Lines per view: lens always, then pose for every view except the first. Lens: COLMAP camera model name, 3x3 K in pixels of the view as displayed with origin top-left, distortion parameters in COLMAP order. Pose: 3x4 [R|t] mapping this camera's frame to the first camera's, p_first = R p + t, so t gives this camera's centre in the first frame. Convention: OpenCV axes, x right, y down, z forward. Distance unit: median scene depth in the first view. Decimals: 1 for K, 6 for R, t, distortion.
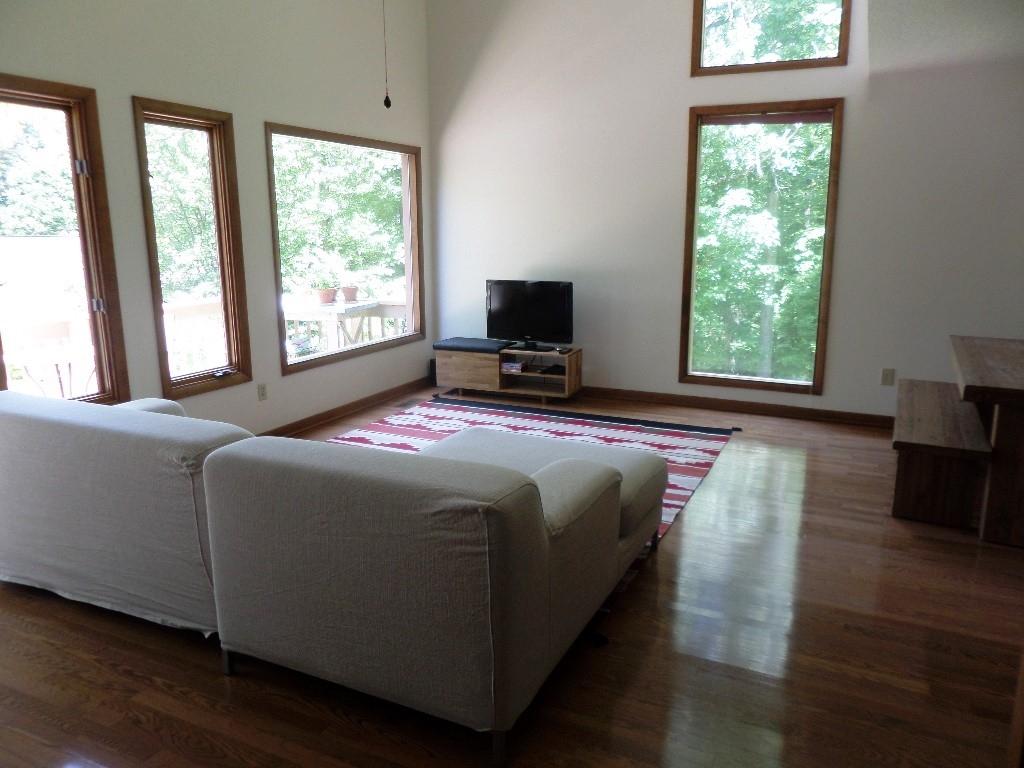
lens RADIAL K [[729.0, 0, 509.7], [0, 729.0, 381.4], [0, 0, 1]] dist [-0.008687, -0.000508]
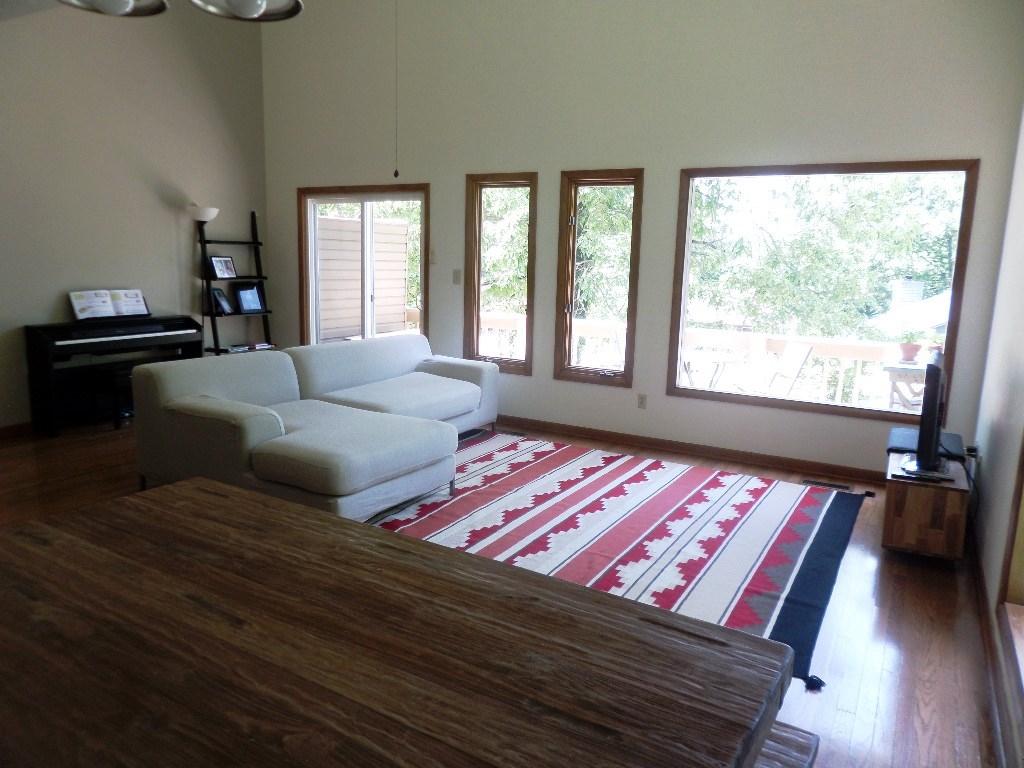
lens RADIAL K [[729.0, 0, 507.5], [0, 729.0, 382.1], [0, 0, 1]] dist [-0.008687, -0.000508]
pose [[-0.069094, 0.172688, -0.982550, 0.818101], [-0.231479, 0.955249, 0.184167, -0.180071], [0.970383, 0.240165, -0.026029, 0.815270]]
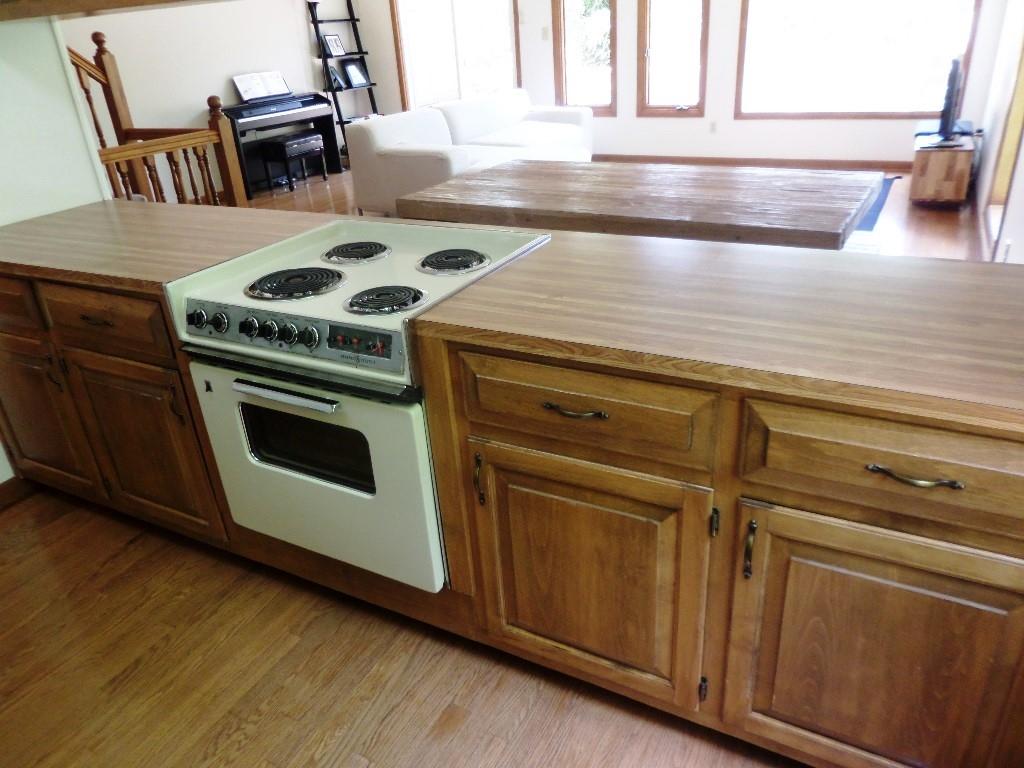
lens RADIAL K [[729.0, 0, 511.7], [0, 729.0, 383.4], [0, 0, 1]] dist [-0.008687, -0.000508]
pose [[-0.039786, 0.450898, -0.891689, 1.183711], [-0.146189, 0.880166, 0.451594, -0.130584], [0.988456, 0.148322, 0.030898, 0.638887]]
